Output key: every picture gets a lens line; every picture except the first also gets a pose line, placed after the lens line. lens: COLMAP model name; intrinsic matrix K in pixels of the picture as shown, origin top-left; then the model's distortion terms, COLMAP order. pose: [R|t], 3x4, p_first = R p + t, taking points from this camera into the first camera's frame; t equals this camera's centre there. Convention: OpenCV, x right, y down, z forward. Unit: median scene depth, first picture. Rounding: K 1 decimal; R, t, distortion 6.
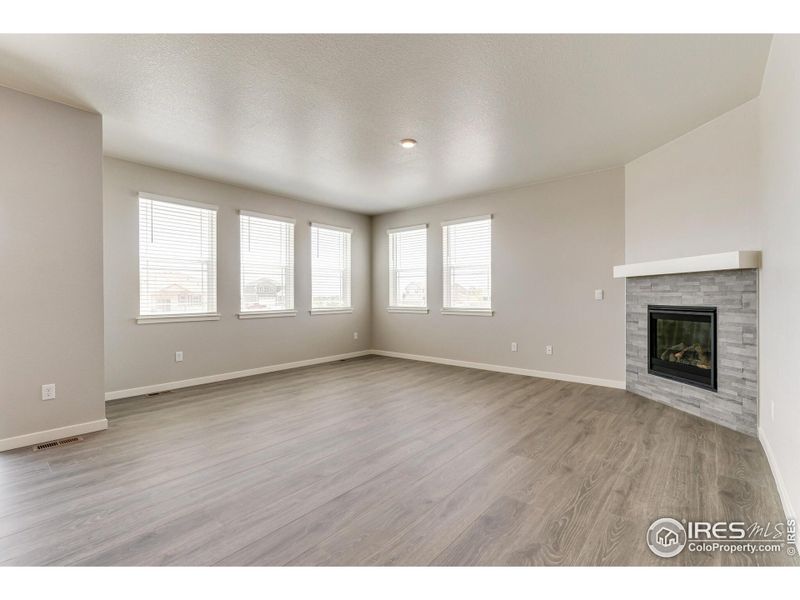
lens RADIAL K [[363.5, 0, 405.8], [0, 363.5, 294.7], [0, 0, 1]] dist [-0.002731, 0.000106]
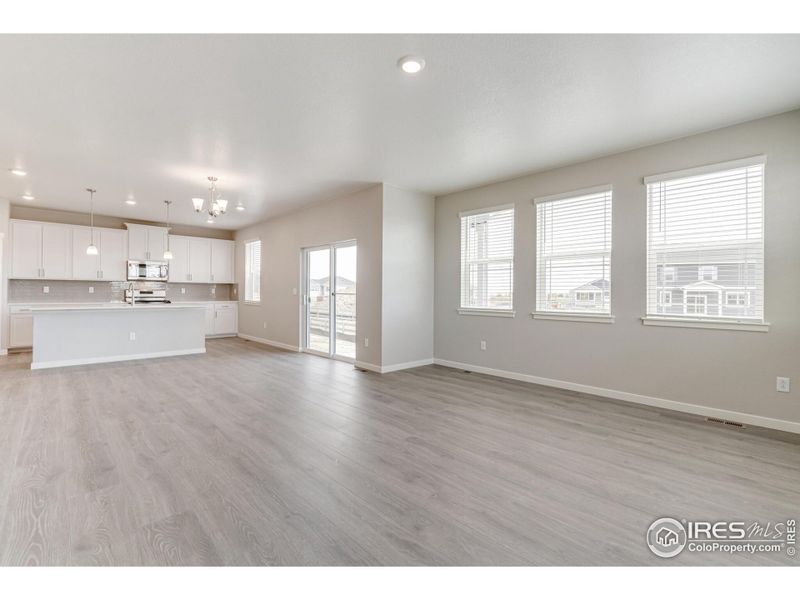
lens RADIAL K [[363.5, 0, 399.0], [0, 363.5, 292.6], [0, 0, 1]] dist [-0.002731, 0.000106]
pose [[-0.114878, 0.002018, -0.993378, 0.661109], [-0.007362, 0.999969, 0.002883, -0.000137], [0.993352, 0.007645, -0.114860, 1.047311]]
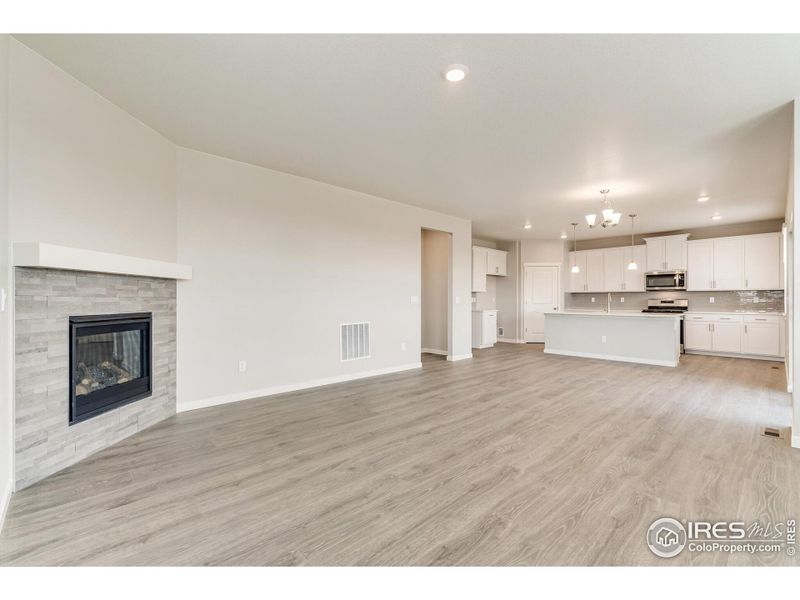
lens RADIAL K [[363.5, 0, 403.4], [0, 363.5, 300.4], [0, 0, 1]] dist [-0.002731, 0.000106]
pose [[-0.993783, 0.003416, 0.111284, 0.027698], [0.003388, 0.999994, -0.000433, 0.002592], [-0.111285, -0.000053, -0.993789, 1.657833]]
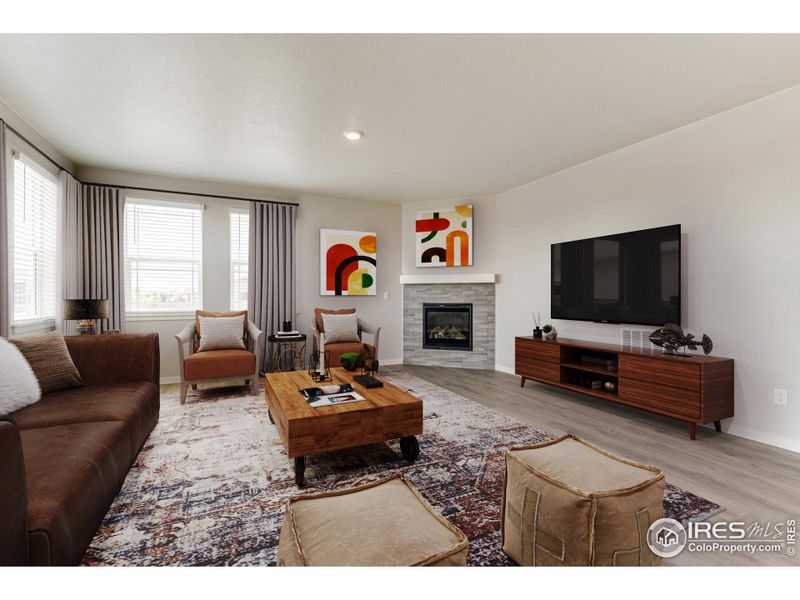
lens RADIAL K [[363.5, 0, 391.7], [0, 363.5, 295.1], [0, 0, 1]] dist [-0.002731, 0.000106]
pose [[0.430972, 0.004708, 0.902353, -0.788634], [-0.002791, 0.999989, -0.003884, 0.001871], [-0.902361, -0.000844, 0.430980, 0.502367]]
